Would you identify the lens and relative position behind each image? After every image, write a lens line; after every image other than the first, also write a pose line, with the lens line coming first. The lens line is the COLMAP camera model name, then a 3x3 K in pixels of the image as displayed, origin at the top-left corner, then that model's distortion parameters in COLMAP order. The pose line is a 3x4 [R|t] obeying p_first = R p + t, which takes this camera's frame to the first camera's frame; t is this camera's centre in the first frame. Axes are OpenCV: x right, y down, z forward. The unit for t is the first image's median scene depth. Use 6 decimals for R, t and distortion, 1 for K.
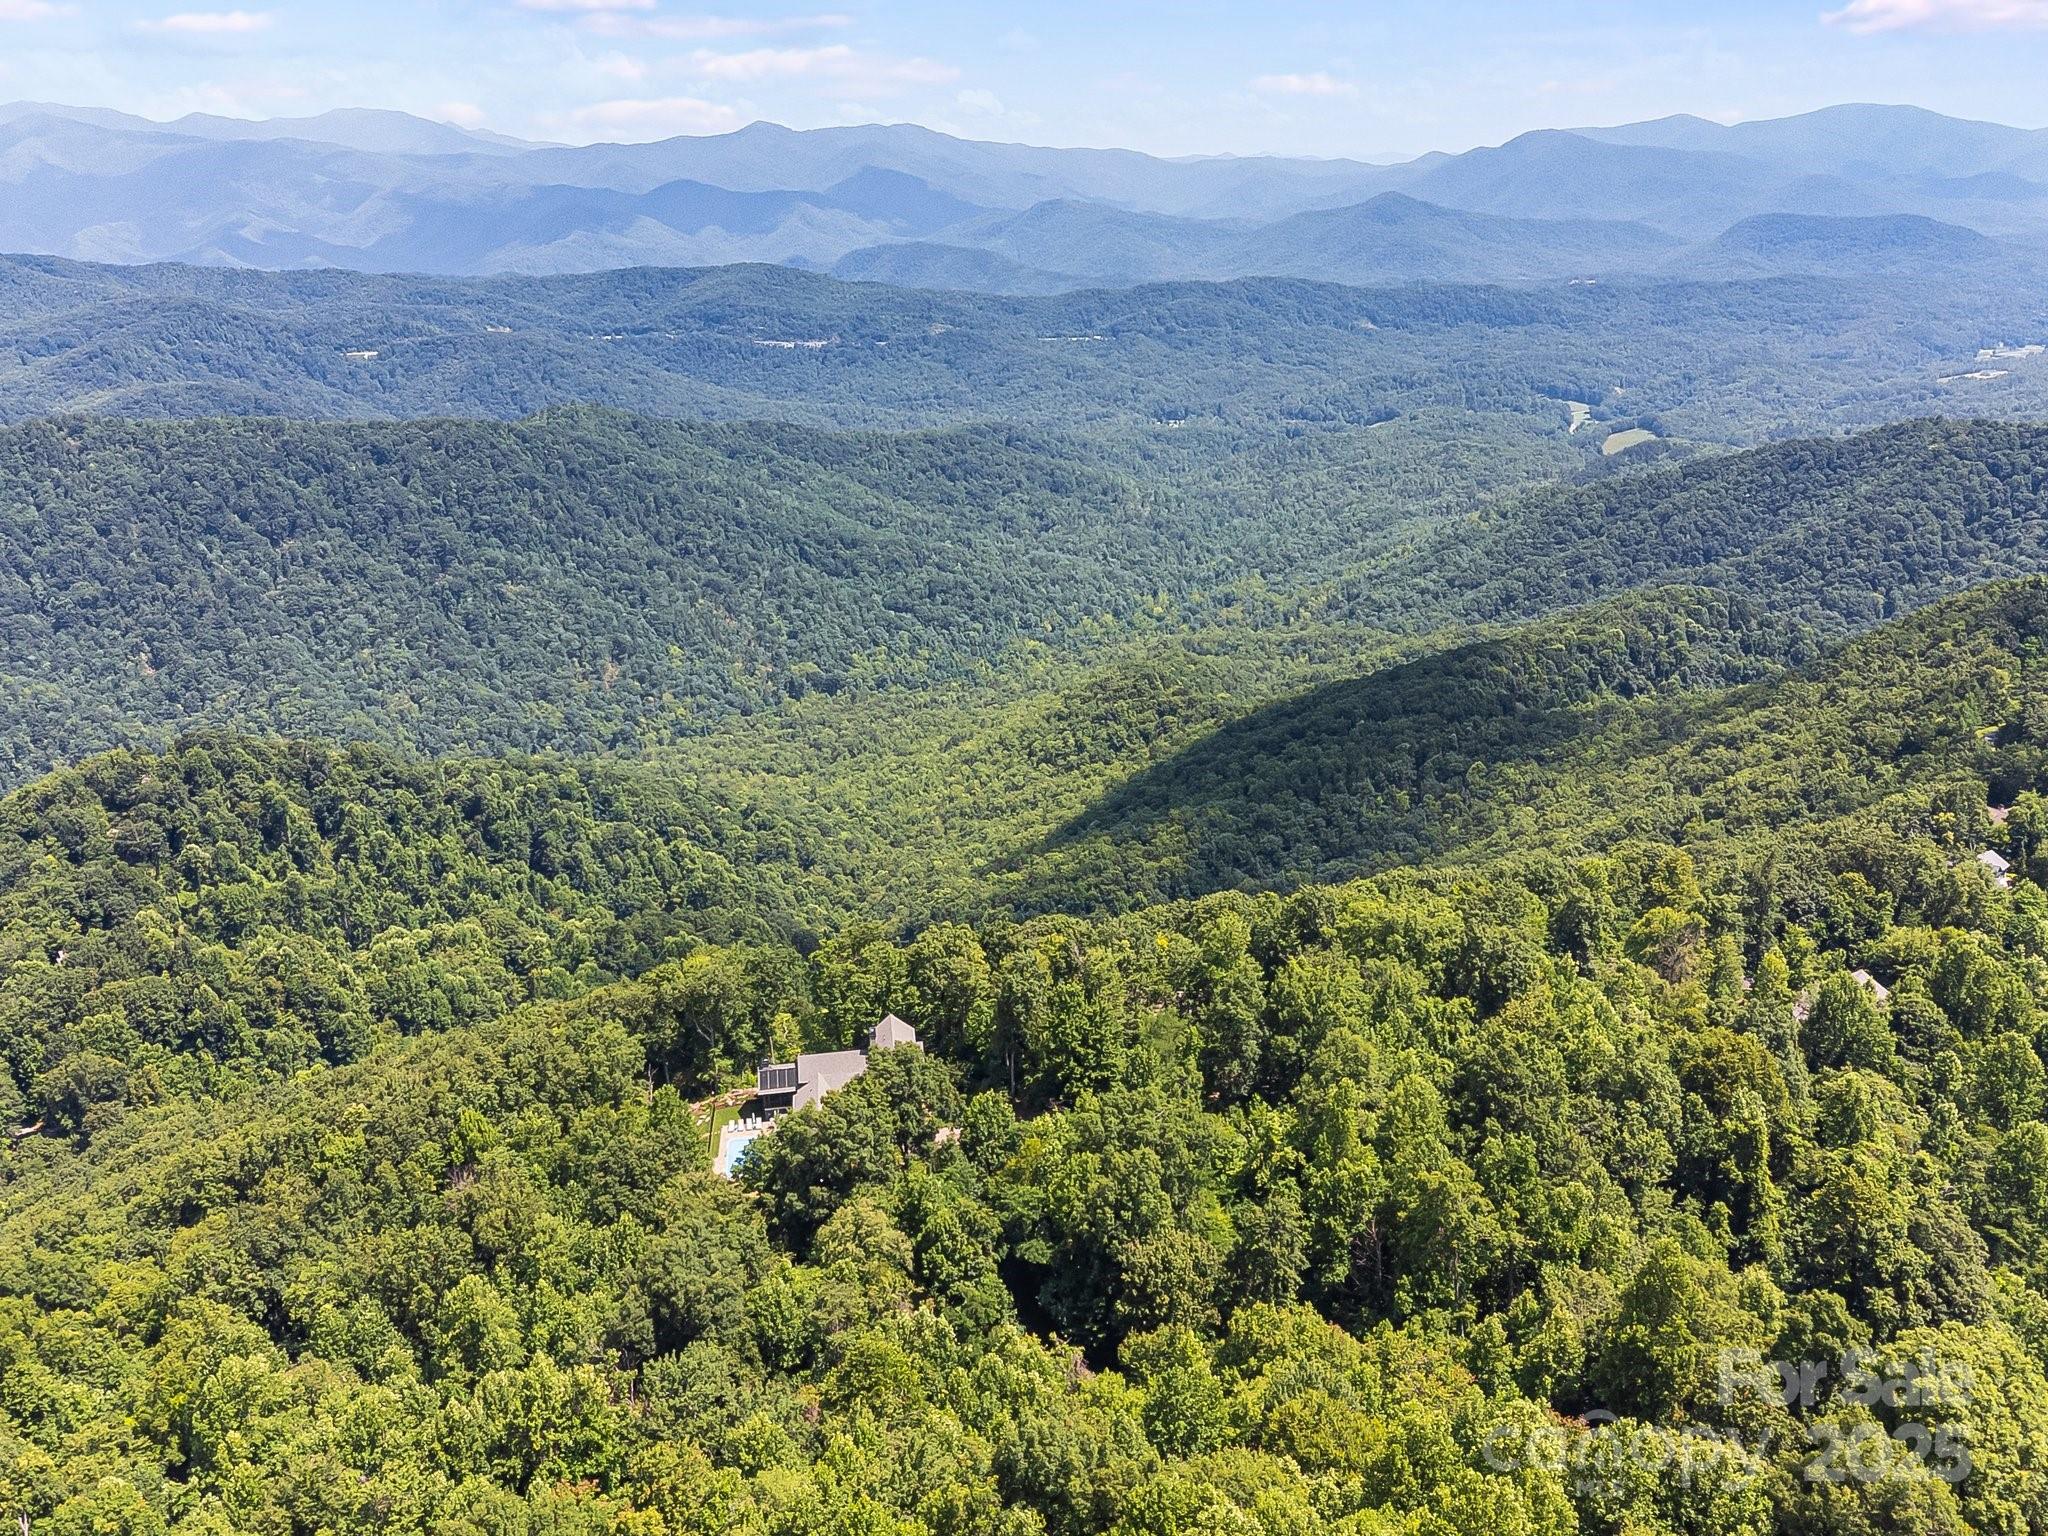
lens RADIAL K [[1821.3, 0, 1015.9], [0, 1821.3, 765.9], [0, 0, 1]] dist [0.013651, -0.004294]
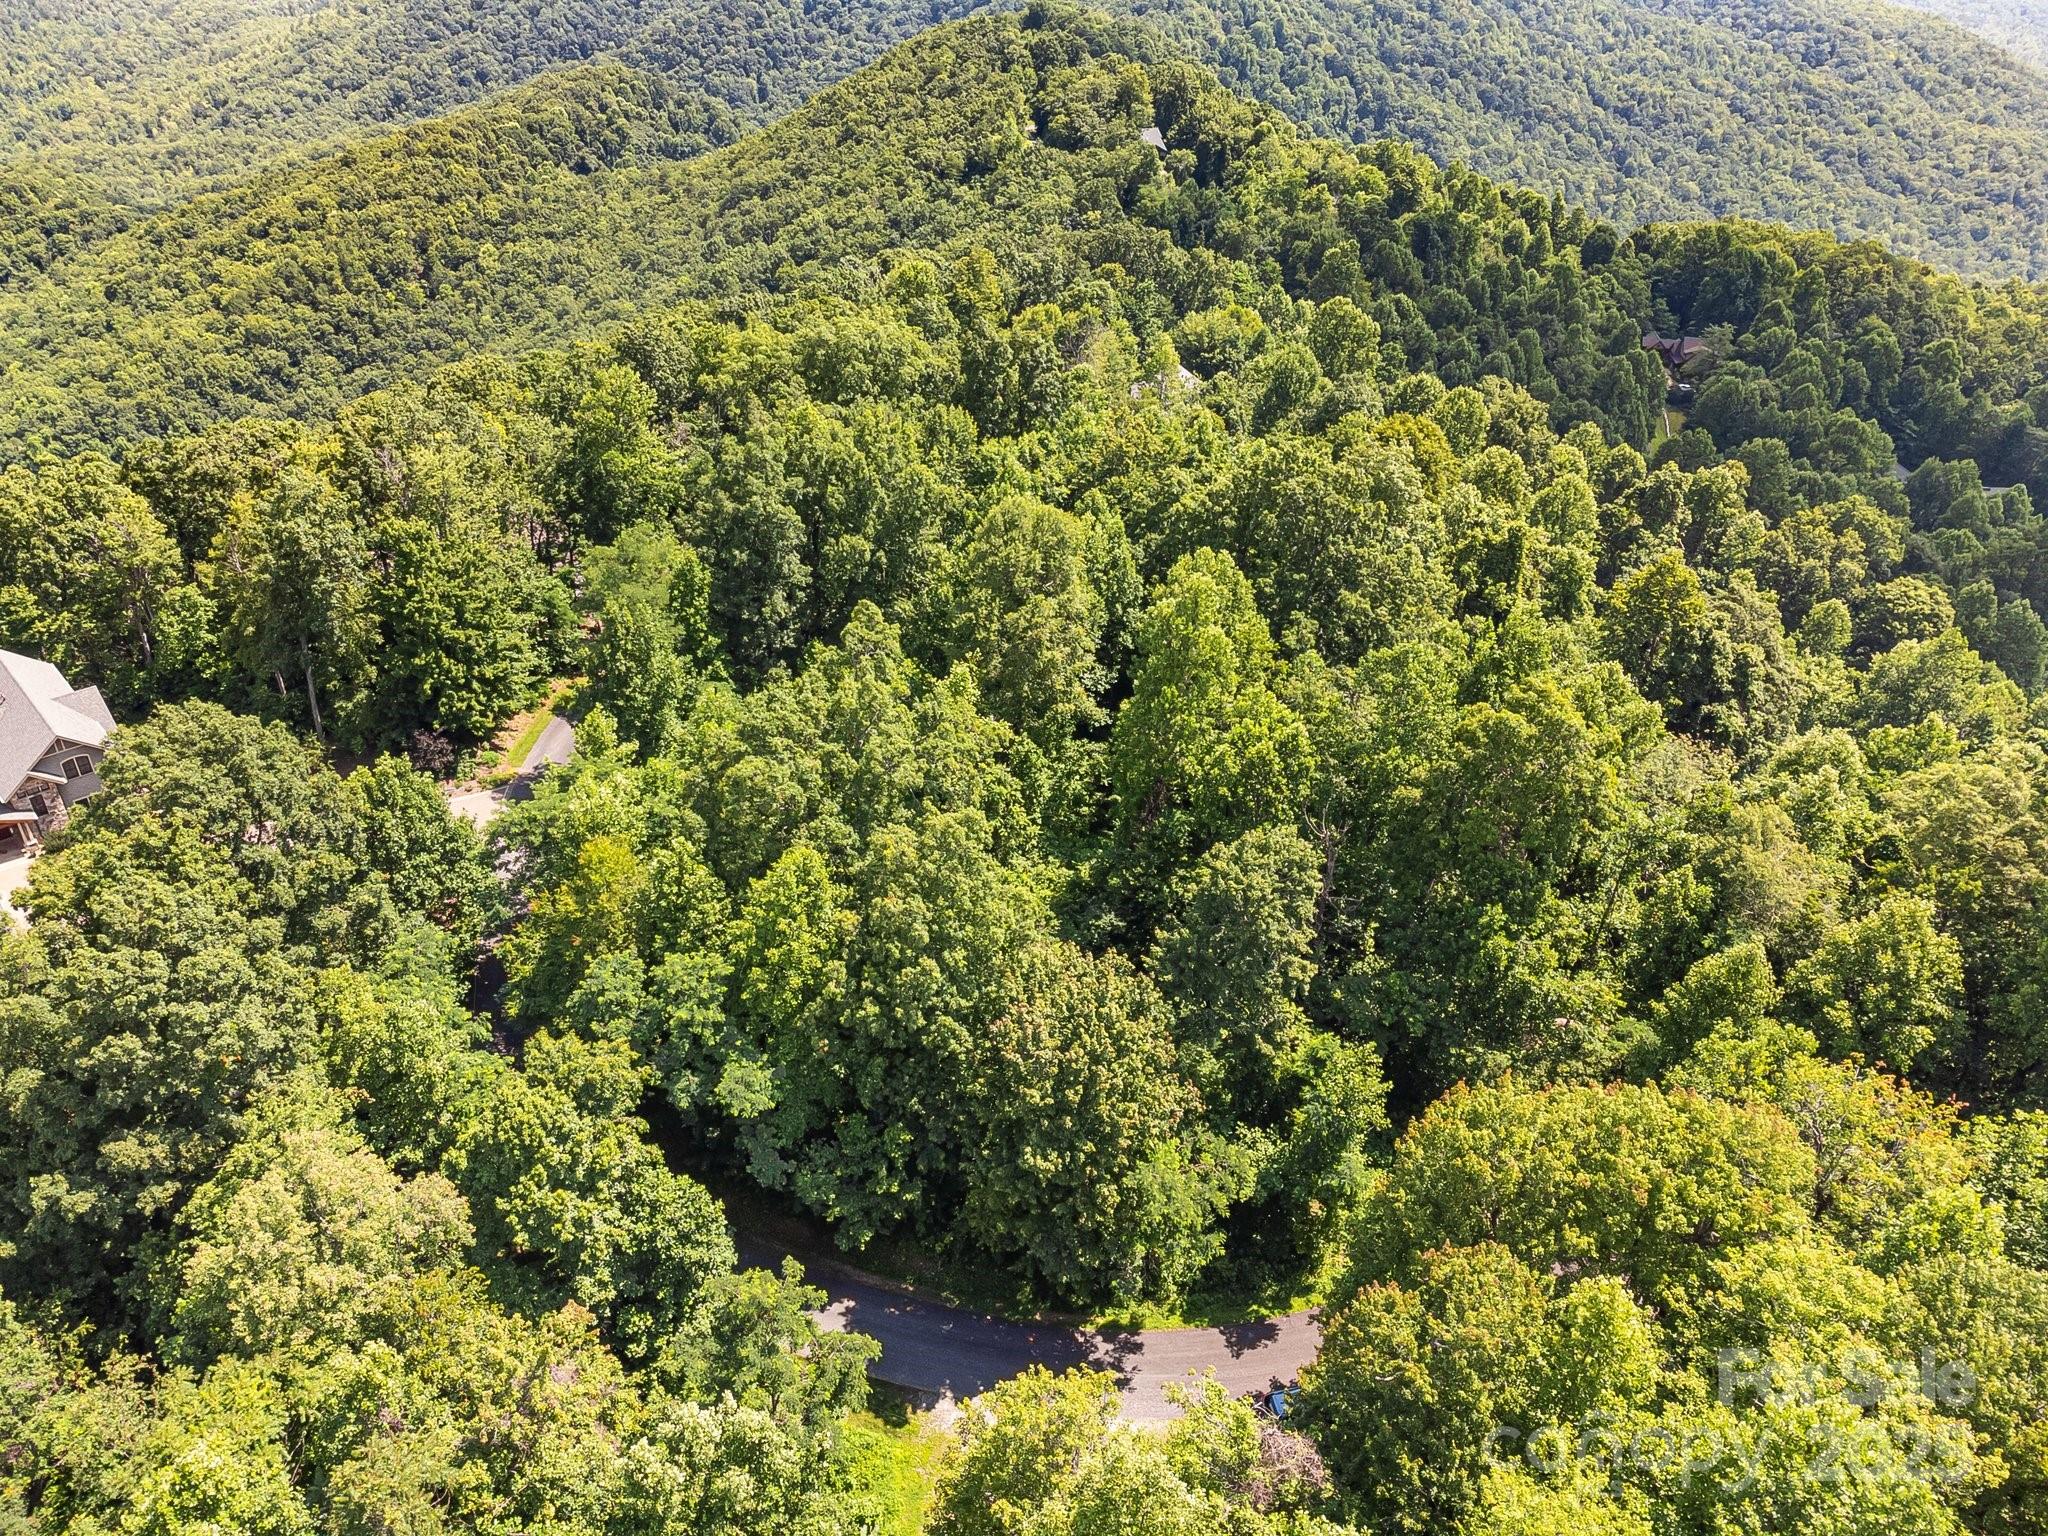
lens RADIAL K [[1537.1, 0, 1022.5], [0, 1537.1, 750.8], [0, 0, 1]] dist [0.003256, 0.043392]
pose [[0.794128, -0.260851, 0.548925, -0.014133], [0.092030, 0.944404, 0.315644, 0.008835], [-0.600743, -0.200144, 0.773984, 0.080214]]
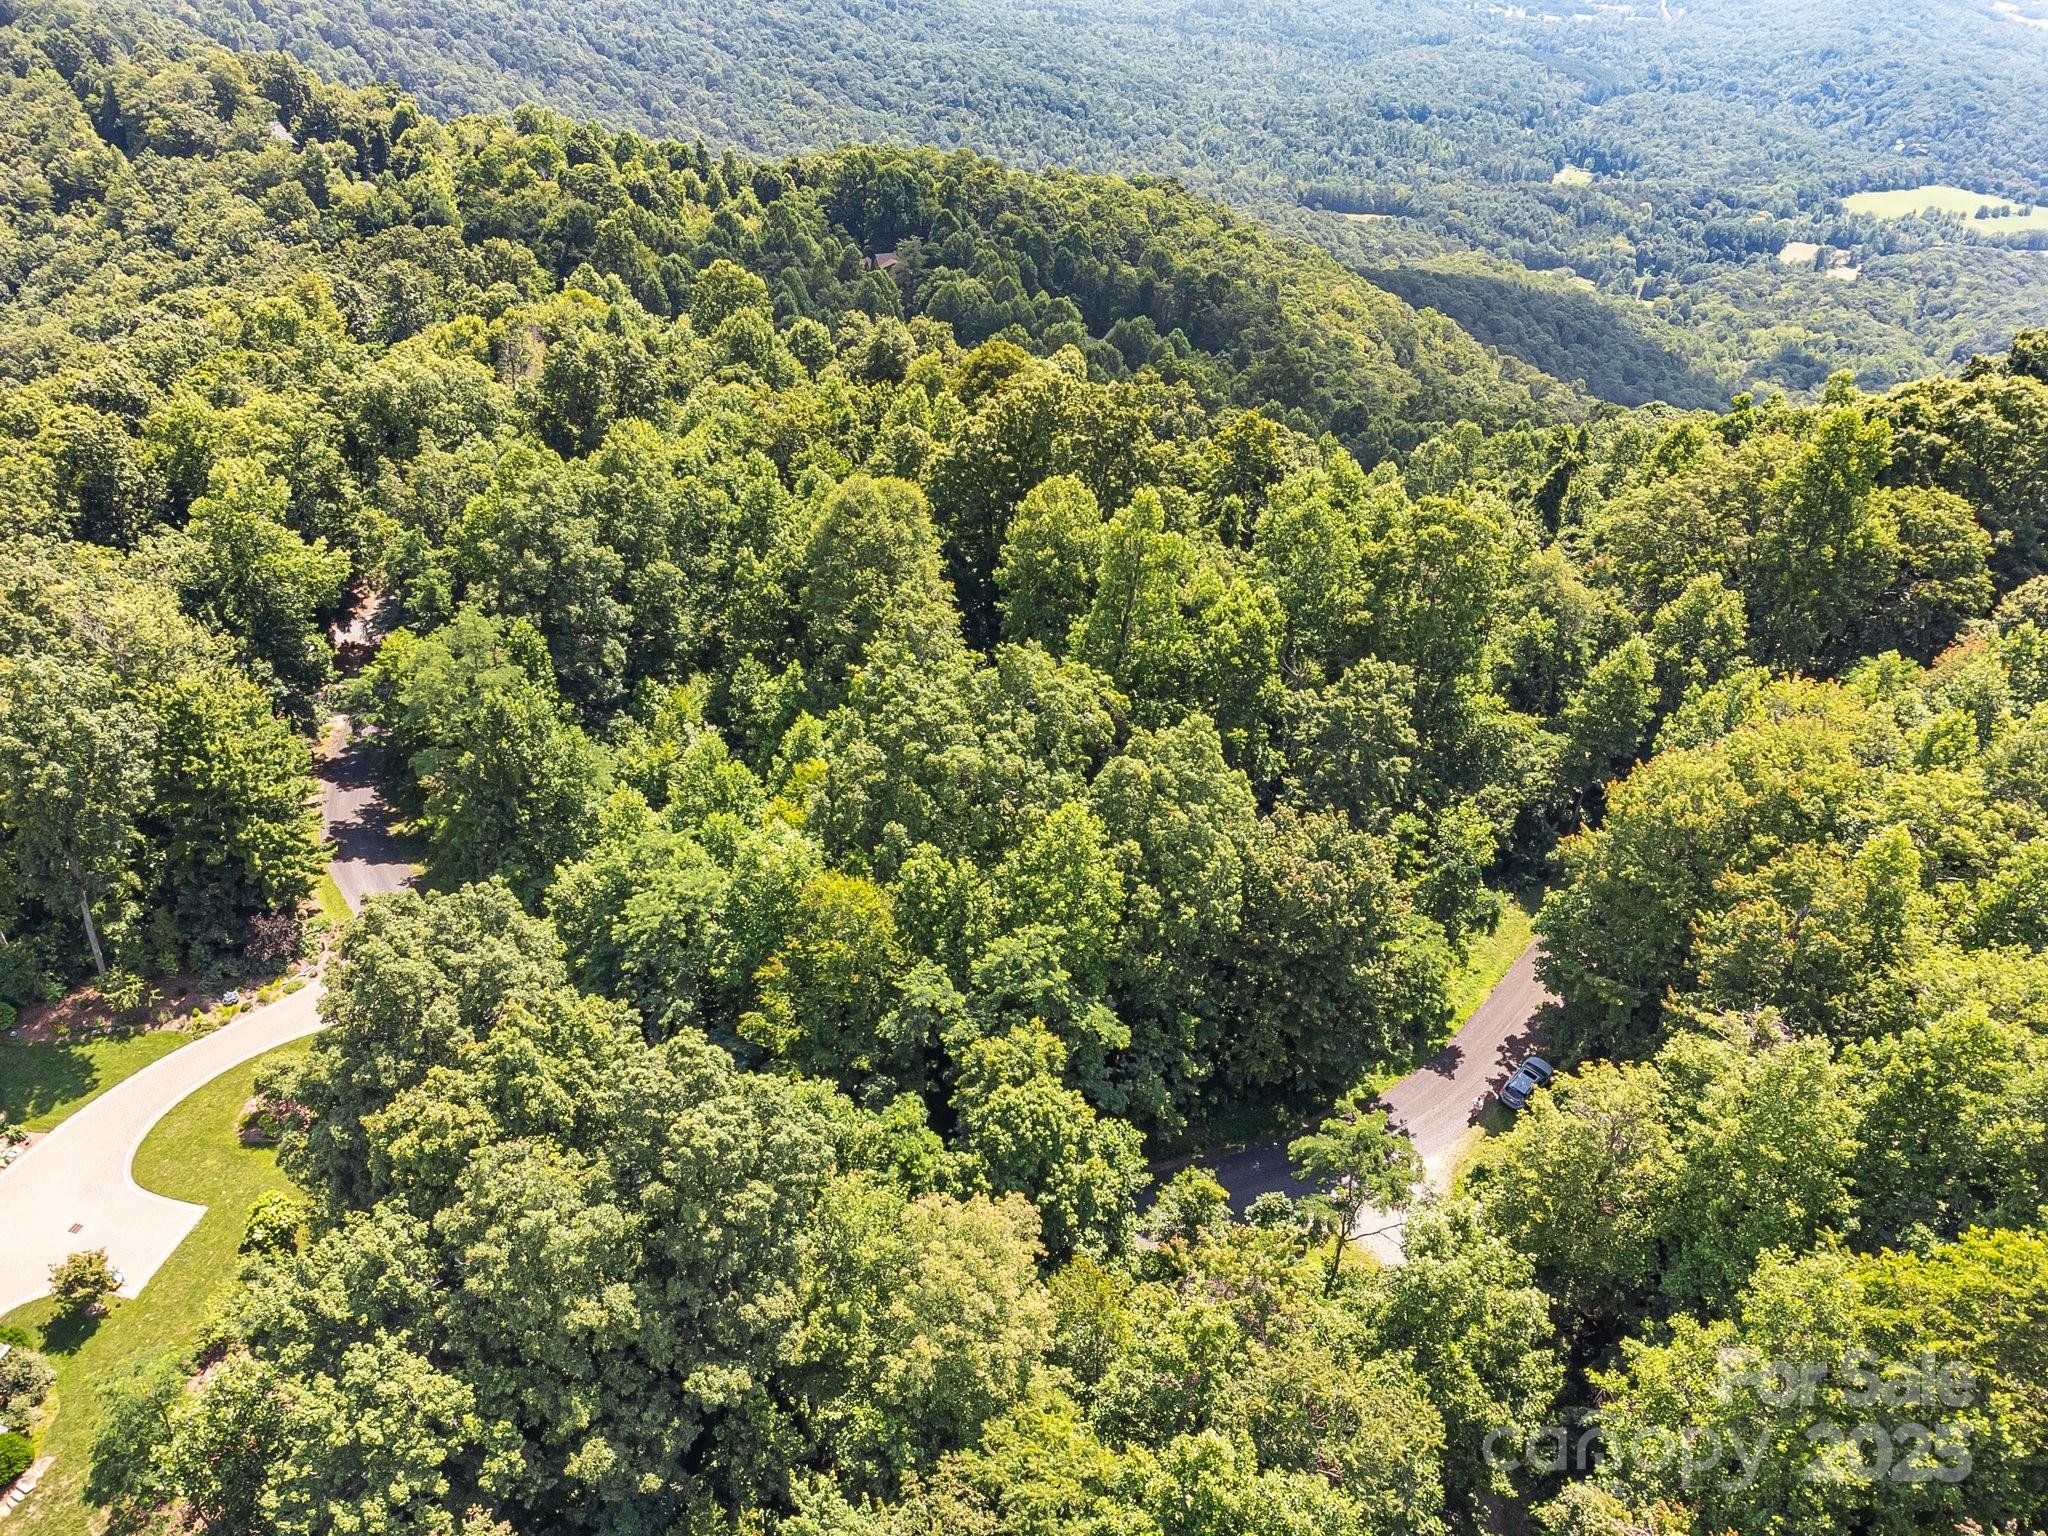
lens RADIAL K [[1547.2, 0, 1024.7], [0, 1547.2, 745.5], [0, 0, 1]] dist [0.016707, 0.015078]
pose [[0.301202, -0.461735, 0.834313, -0.035431], [0.210749, 0.885543, 0.414004, 0.003136], [-0.929980, 0.051132, 0.364038, 0.101756]]
